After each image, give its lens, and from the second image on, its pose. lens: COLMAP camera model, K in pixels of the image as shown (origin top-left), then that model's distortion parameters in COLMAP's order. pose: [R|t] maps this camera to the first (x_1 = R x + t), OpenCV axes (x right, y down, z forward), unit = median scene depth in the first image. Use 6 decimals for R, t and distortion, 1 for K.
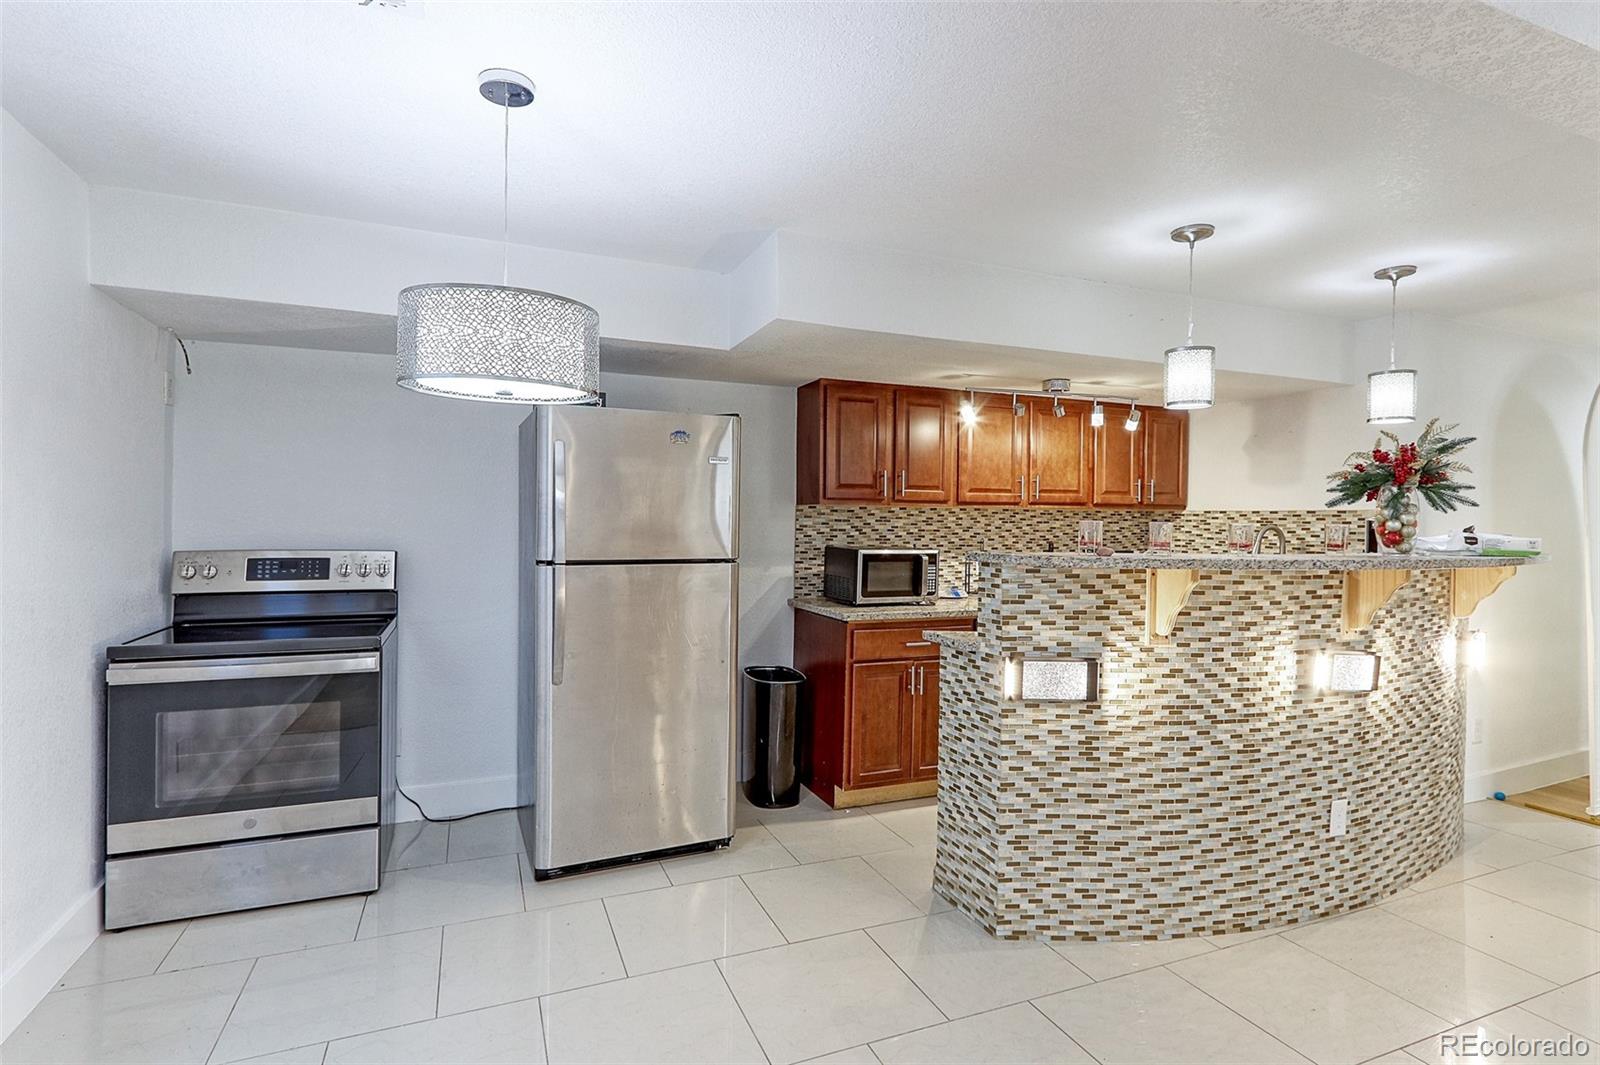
lens RADIAL K [[772.4, 0, 792.6], [0, 772.4, 525.8], [0, 0, 1]] dist [0.000257, 0.002253]
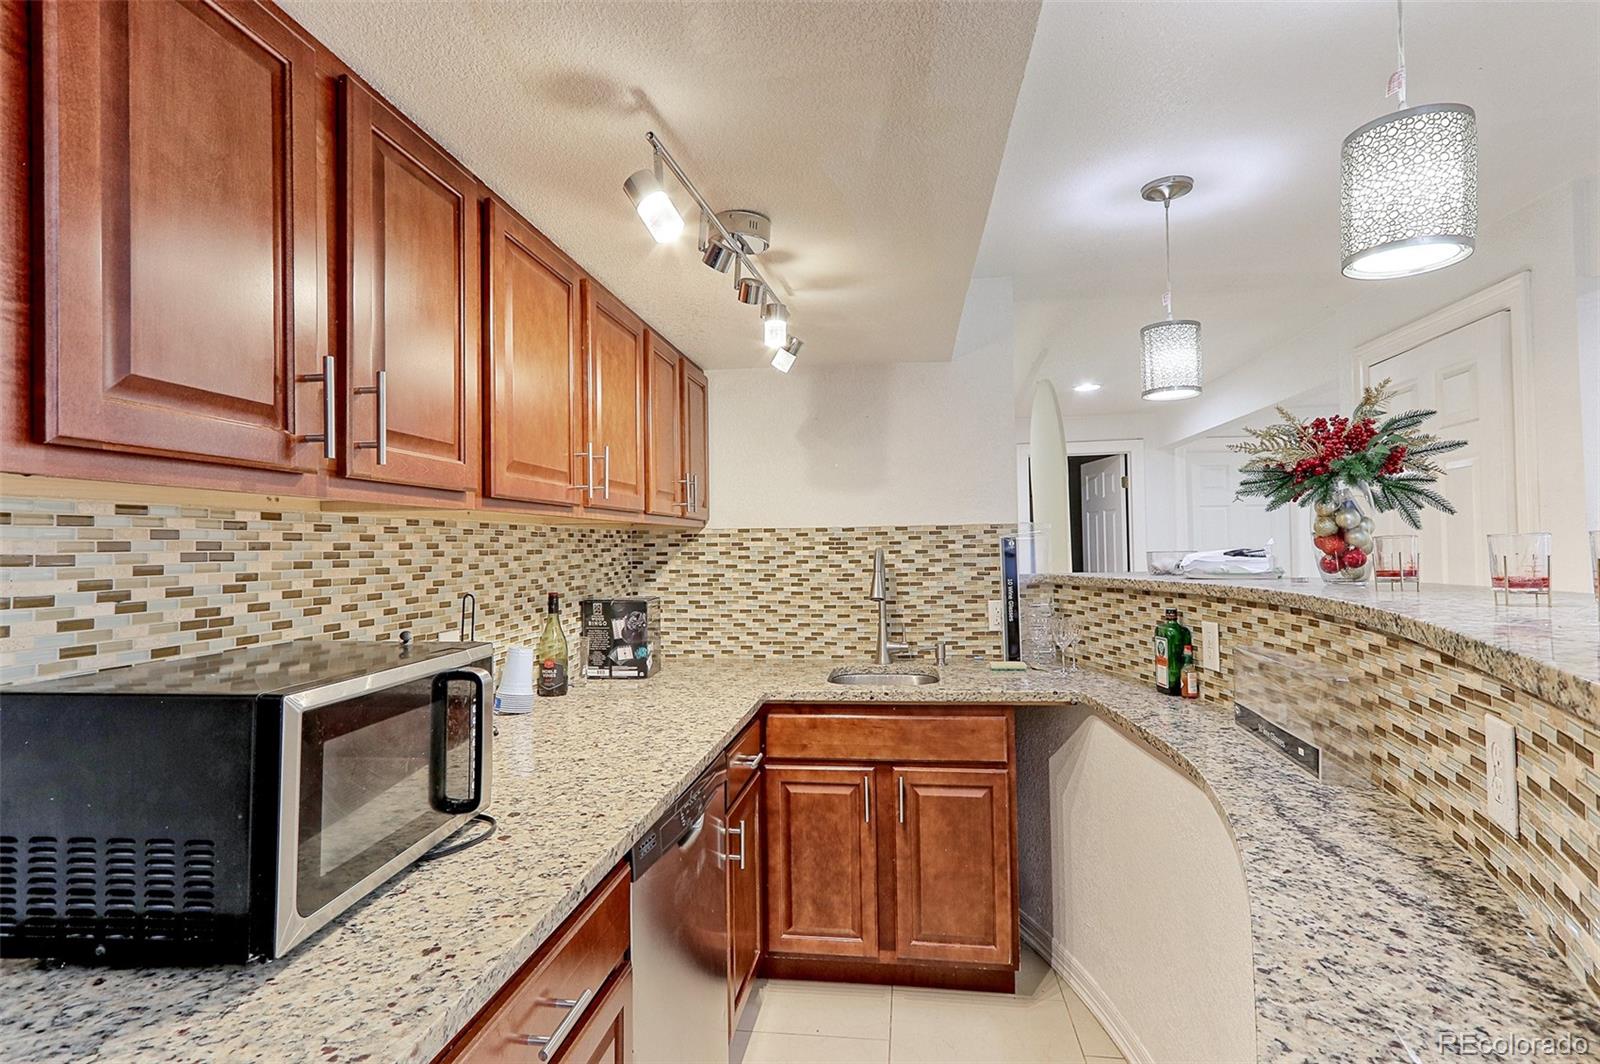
lens RADIAL K [[806.9, 0, 800.8], [0, 806.9, 532.6], [0, 0, 1]] dist [-0.002712, -0.000299]
pose [[0.501278, -0.001520, 0.865285, -0.029452], [0.027132, 0.999534, -0.013962, -0.005578], [-0.864861, 0.030476, 0.501086, 0.673066]]
